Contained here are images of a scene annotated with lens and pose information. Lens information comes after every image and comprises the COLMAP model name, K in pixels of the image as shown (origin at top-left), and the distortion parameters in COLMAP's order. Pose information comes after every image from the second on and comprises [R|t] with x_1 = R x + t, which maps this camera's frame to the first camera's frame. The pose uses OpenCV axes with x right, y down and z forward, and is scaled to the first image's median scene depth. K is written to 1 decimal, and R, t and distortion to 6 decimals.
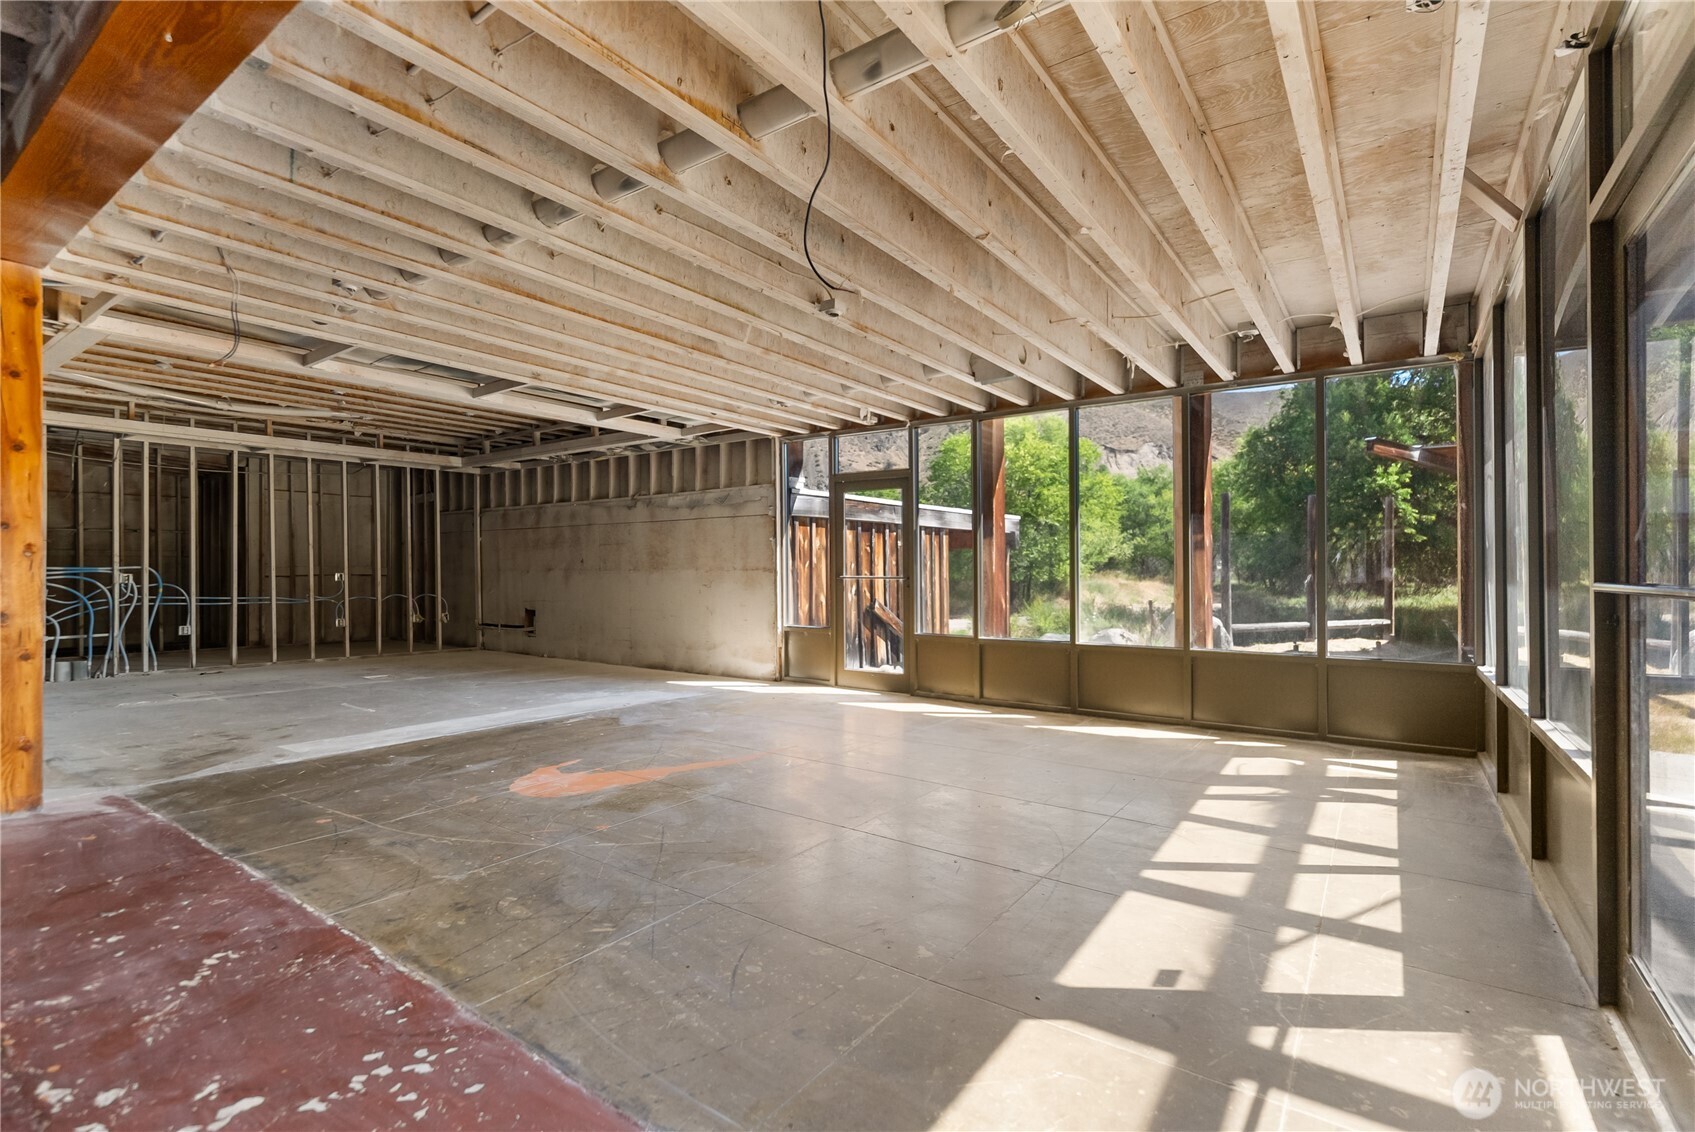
lens RADIAL K [[779.1, 0, 847.5], [0, 779.1, 566.0], [0, 0, 1]] dist [0.001301, -0.000033]
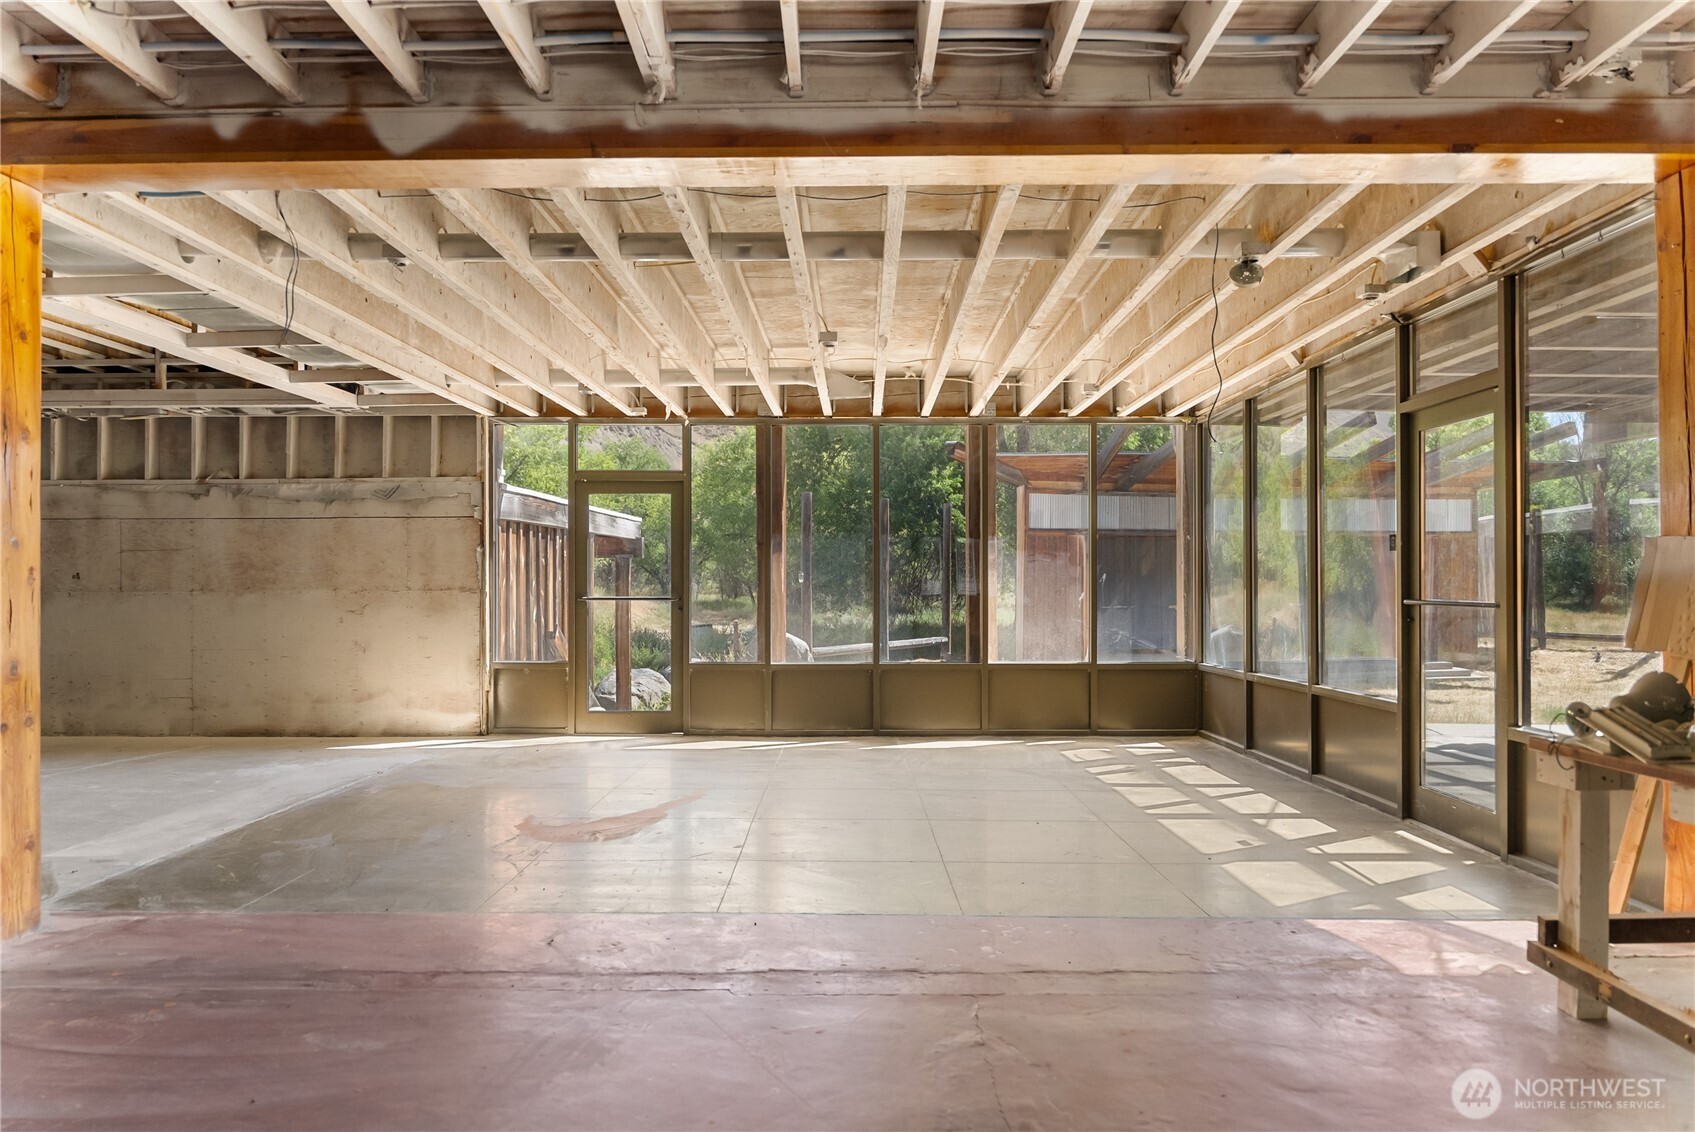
lens RADIAL K [[1165.4, 0, 847.5], [0, 1165.4, 566.0], [0, 0, 1]] dist [-0.009342, -0.005532]
pose [[0.822010, 0.004276, 0.569458, -0.426826], [0.000193, 0.999970, -0.007786, -0.008504], [-0.569474, 0.006510, 0.821984, -0.136959]]
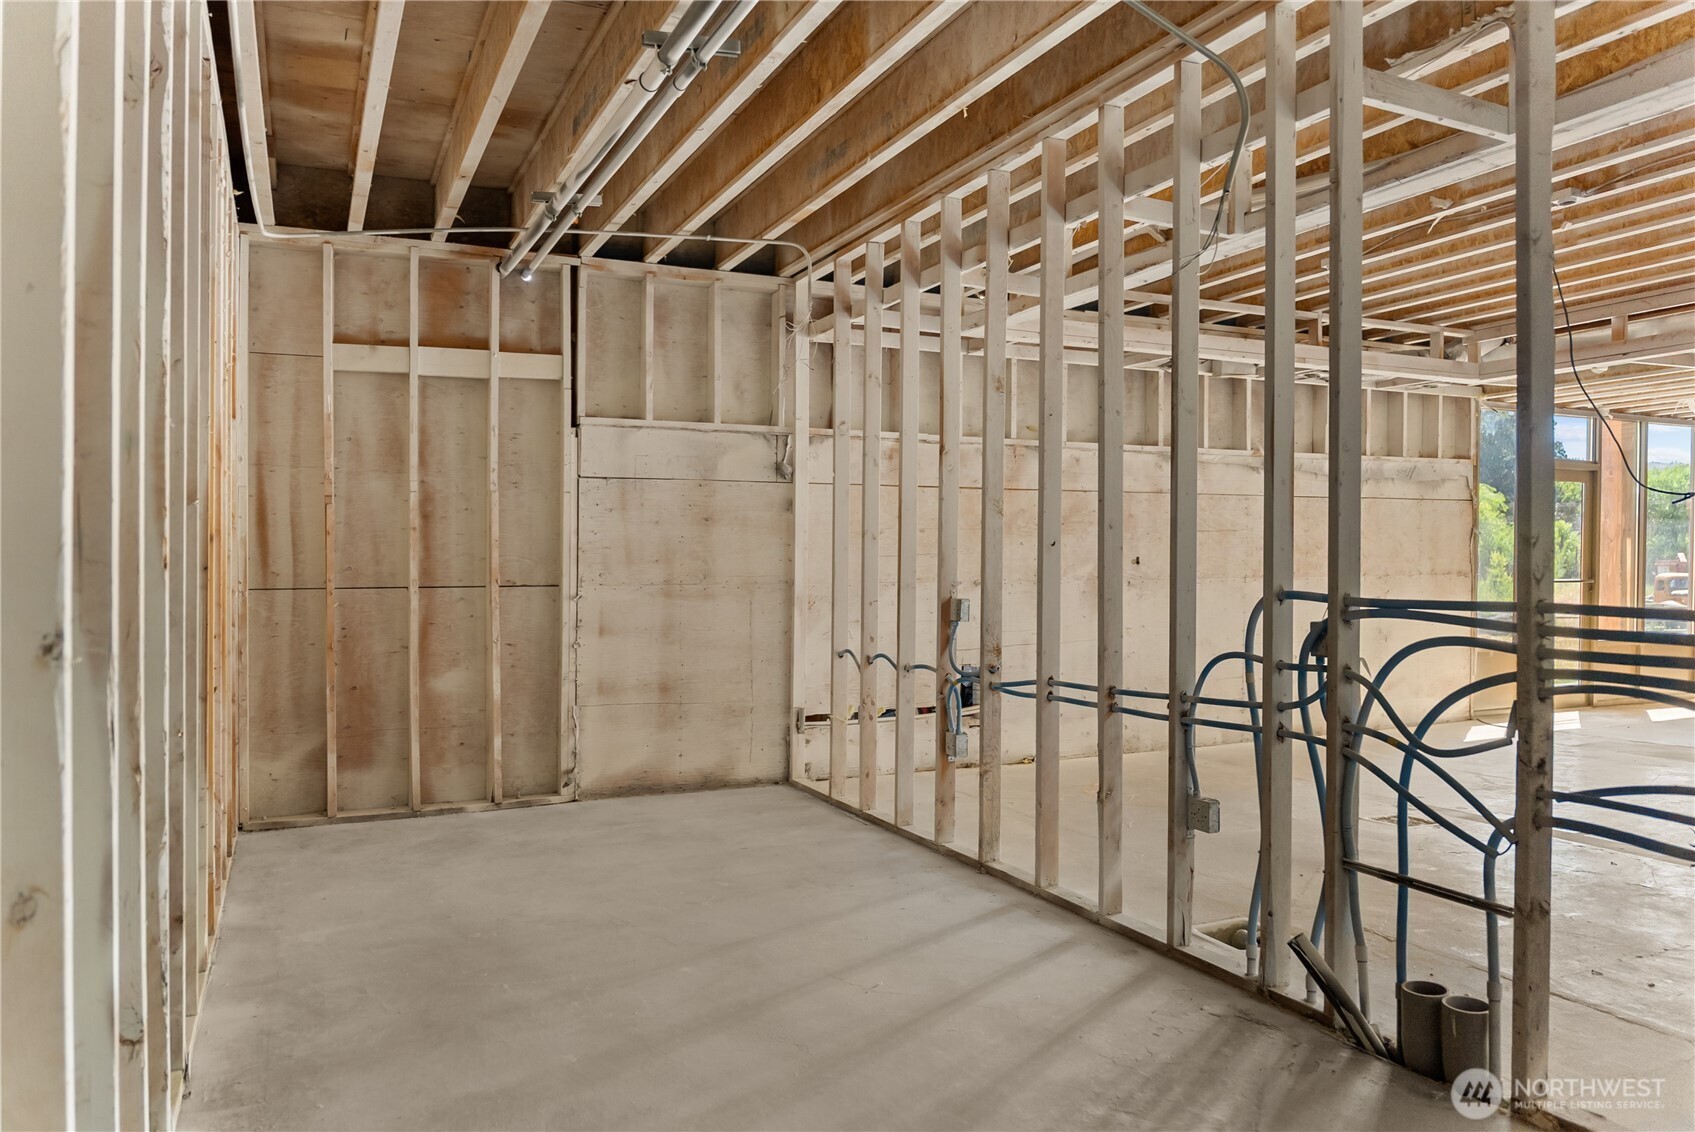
lens RADIAL K [[1165.4, 0, 847.5], [0, 1165.4, 566.0], [0, 0, 1]] dist [-0.009342, -0.005532]
pose [[0.489893, -0.007956, 0.871746, -1.310992], [0.000109, 0.999959, 0.009064, -0.011950], [-0.871782, -0.004345, 0.489874, 0.930350]]
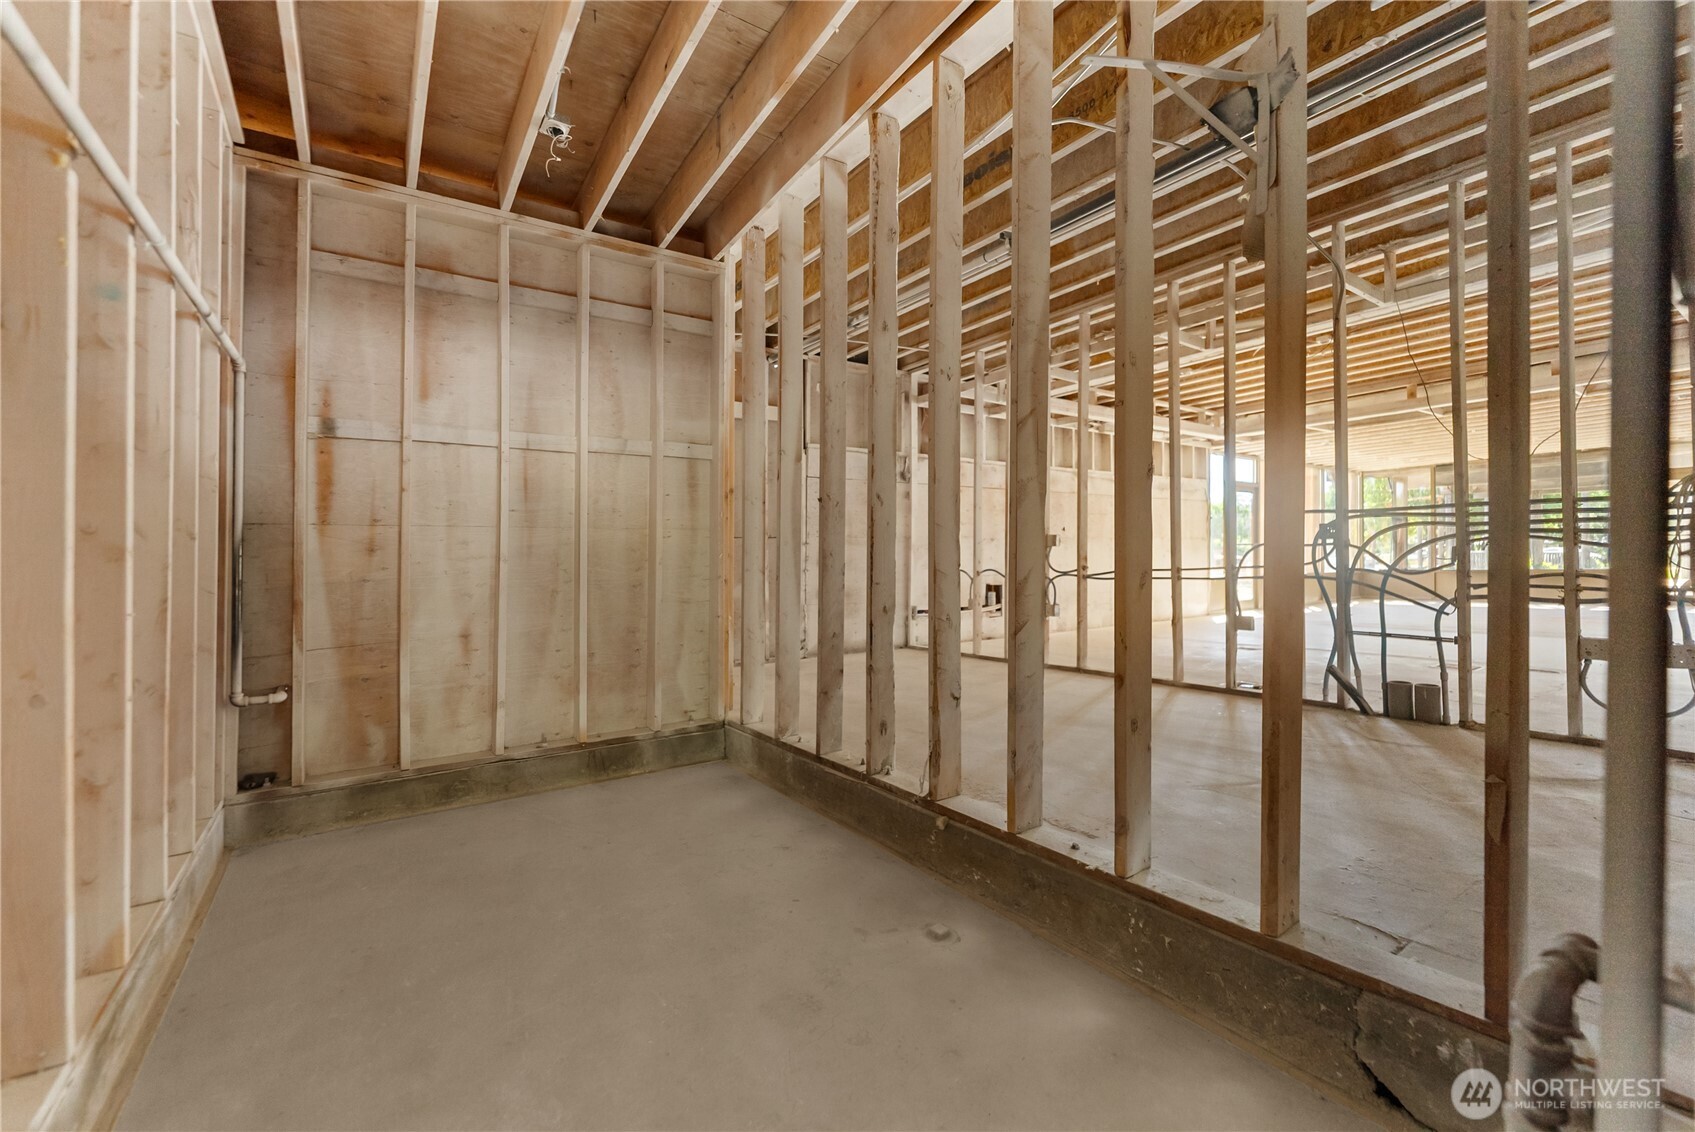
lens RADIAL K [[690.1, 0, 846.1], [0, 690.1, 552.7], [0, 0, 1]] dist [-0.001599, -0.000161]
pose [[0.327800, 0.000364, 0.944747, -1.504714], [0.014878, 0.999874, -0.005548, 0.036052], [-0.944630, 0.015875, 0.327754, 1.179020]]
